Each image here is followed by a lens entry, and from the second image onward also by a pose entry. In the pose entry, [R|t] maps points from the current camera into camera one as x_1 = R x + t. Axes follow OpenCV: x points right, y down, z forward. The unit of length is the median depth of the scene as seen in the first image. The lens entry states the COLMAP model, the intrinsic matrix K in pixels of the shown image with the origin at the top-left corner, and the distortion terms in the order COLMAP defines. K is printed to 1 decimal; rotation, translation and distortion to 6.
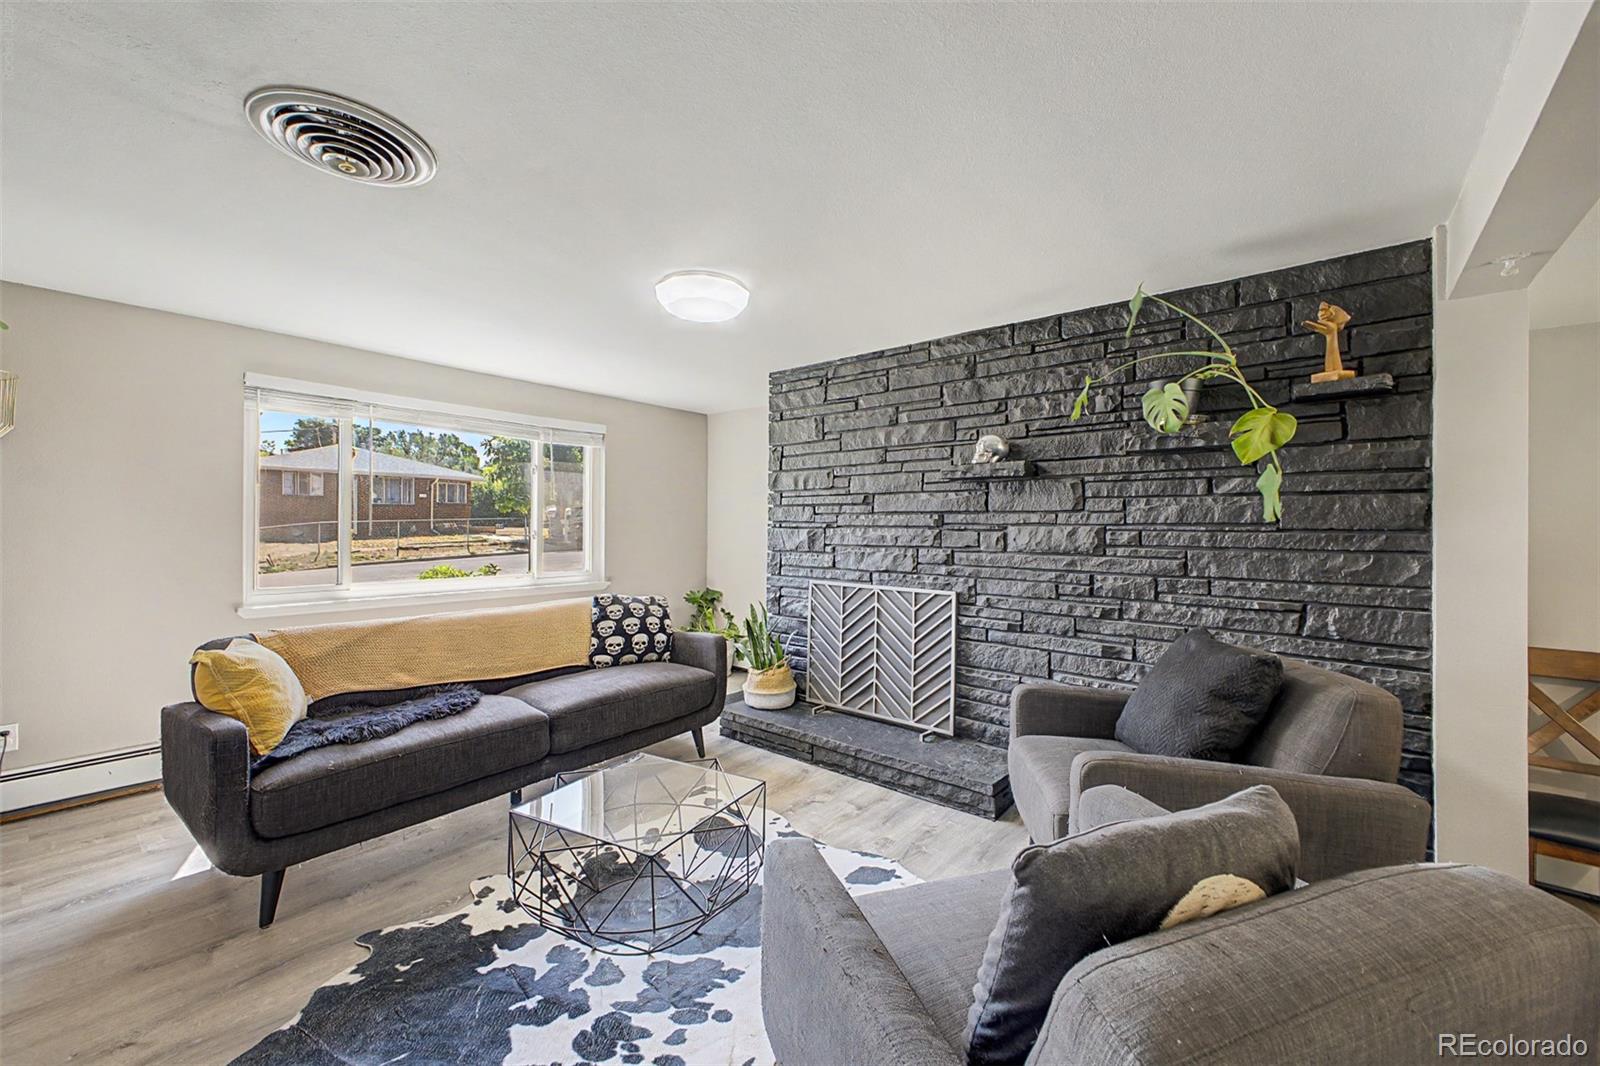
lens RADIAL K [[646.5, 0, 800.0], [0, 646.5, 533.0], [0, 0, 1]] dist [0.014564, -0.000260]
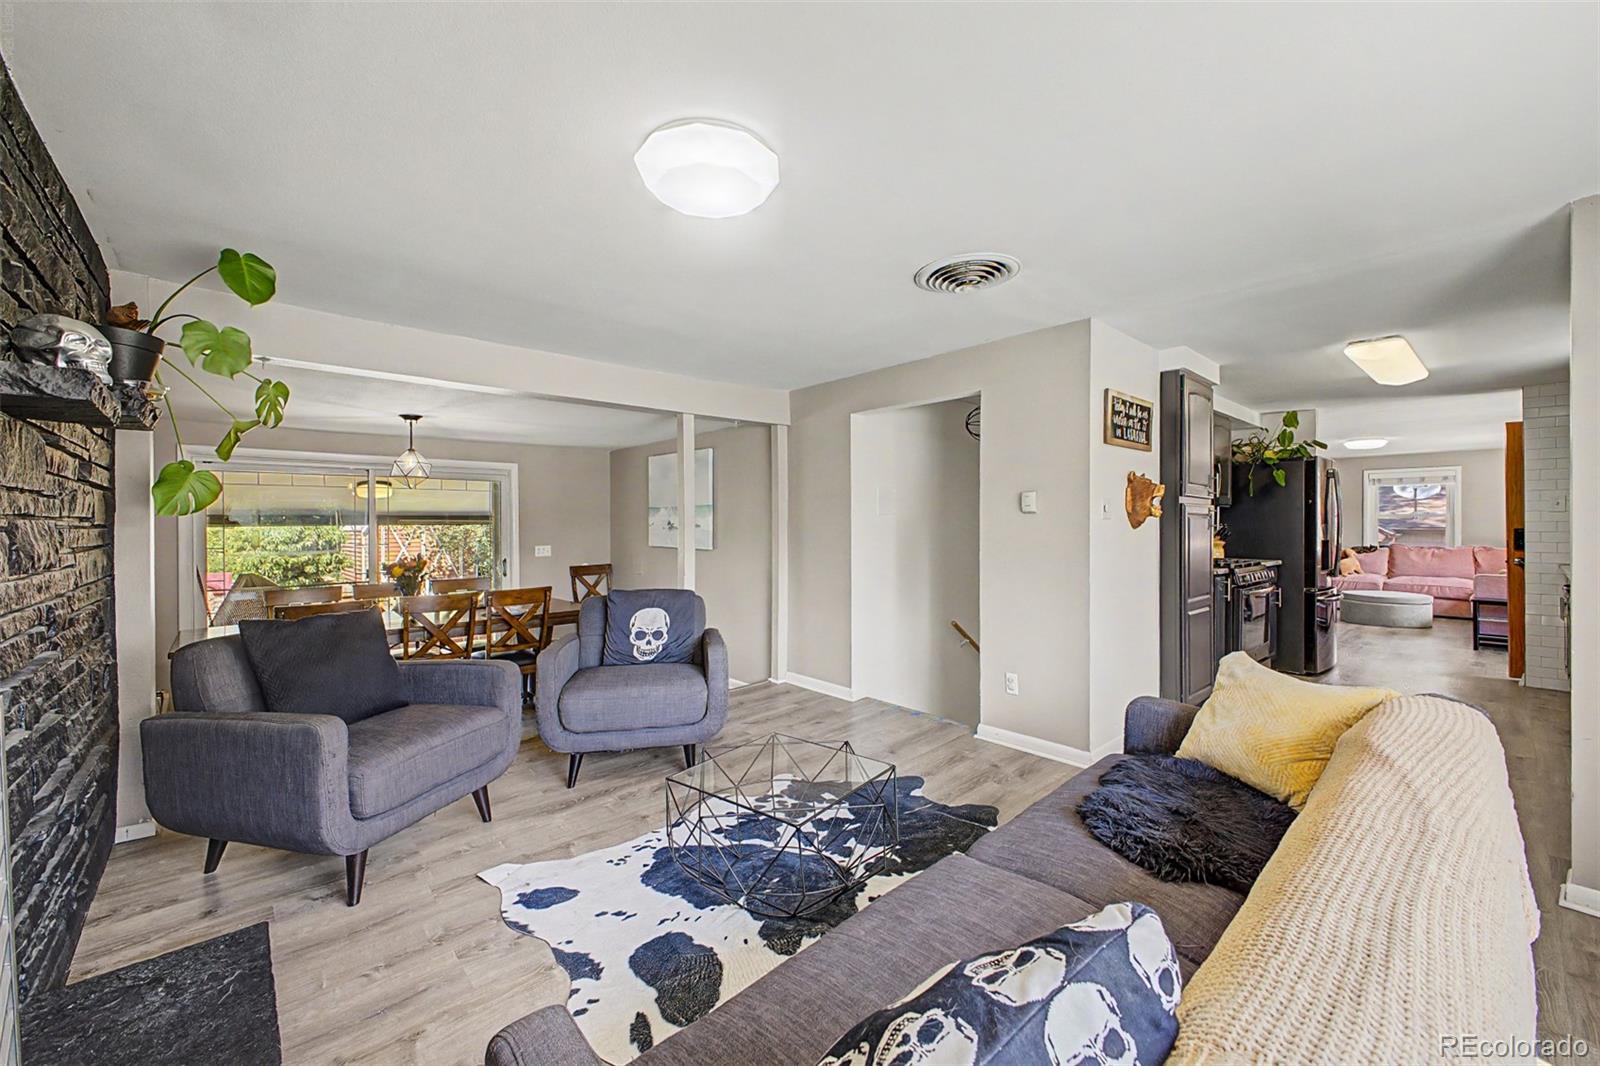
lens RADIAL K [[621.6, 0, 807.2], [0, 621.6, 528.7], [0, 0, 1]] dist [0.020510, -0.007840]
pose [[-0.990193, -0.006345, 0.139563, -0.291068], [-0.004751, 0.999920, 0.011758, -0.007843], [-0.139626, 0.010979, -0.990143, 1.400315]]
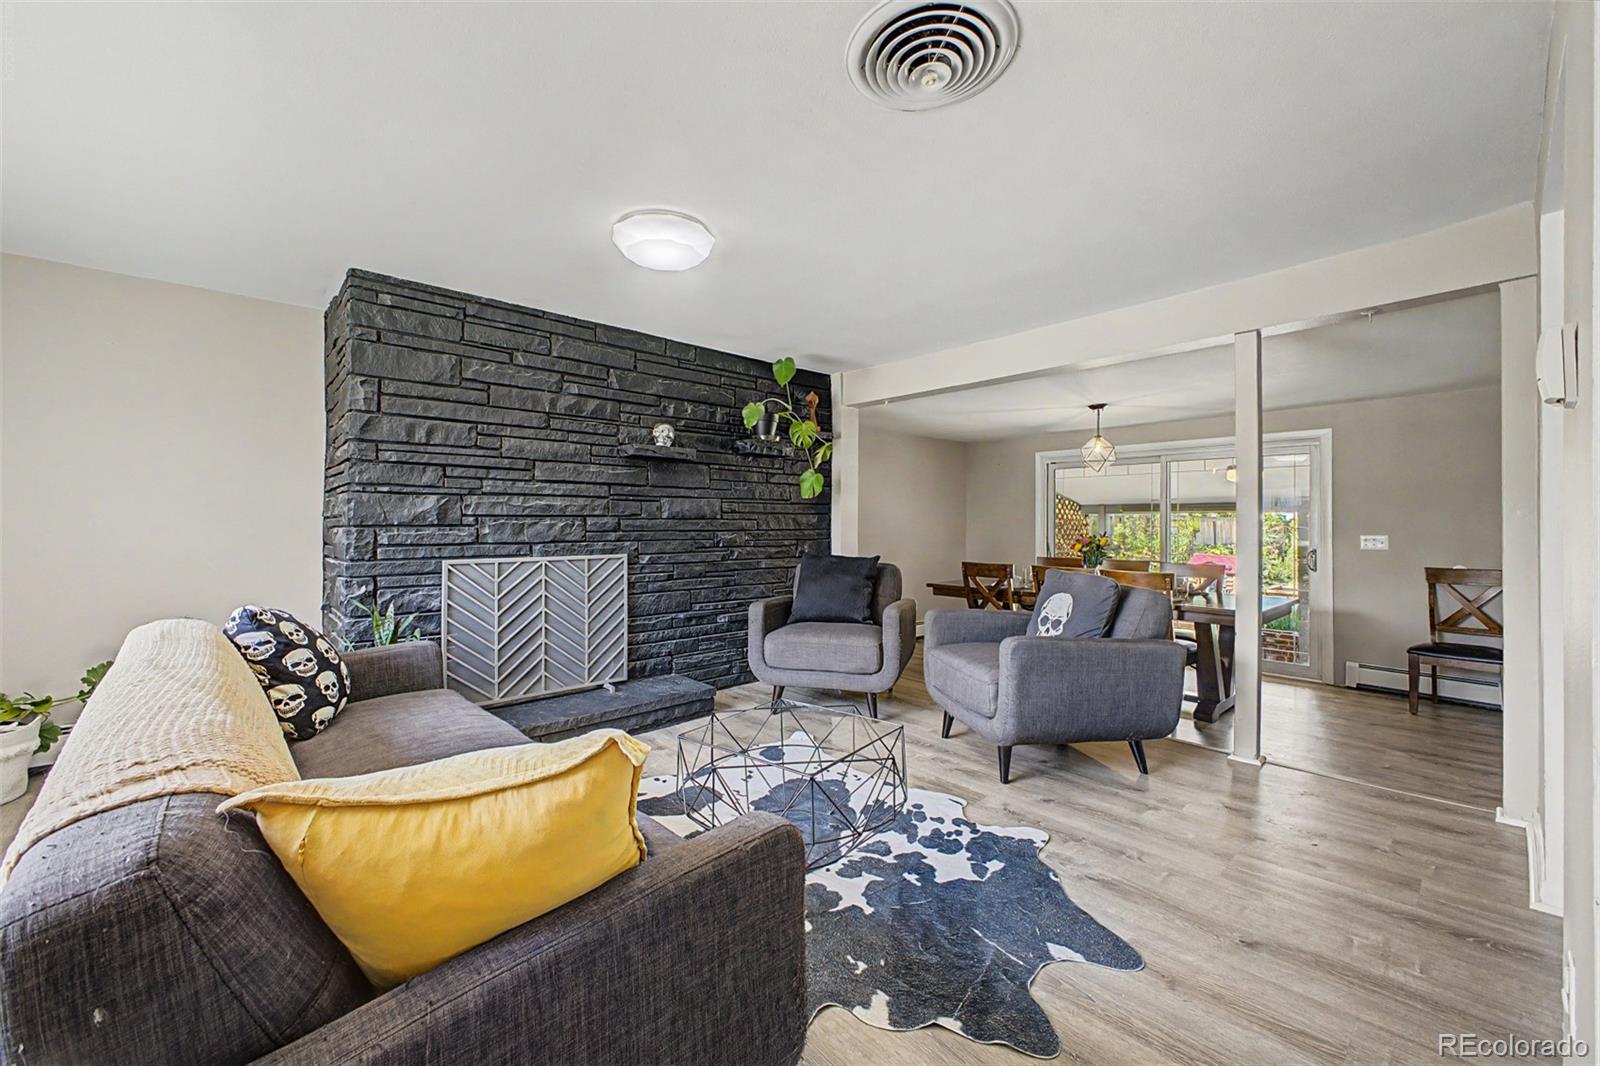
lens RADIAL K [[645.1, 0, 802.5], [0, 645.1, 525.4], [0, 0, 1]] dist [0.025274, -0.000122]
pose [[0.121601, -0.019715, 0.992383, -0.916931], [0.003533, 0.999805, 0.019430, 0.020674], [-0.992573, 0.001143, 0.121647, 0.592170]]
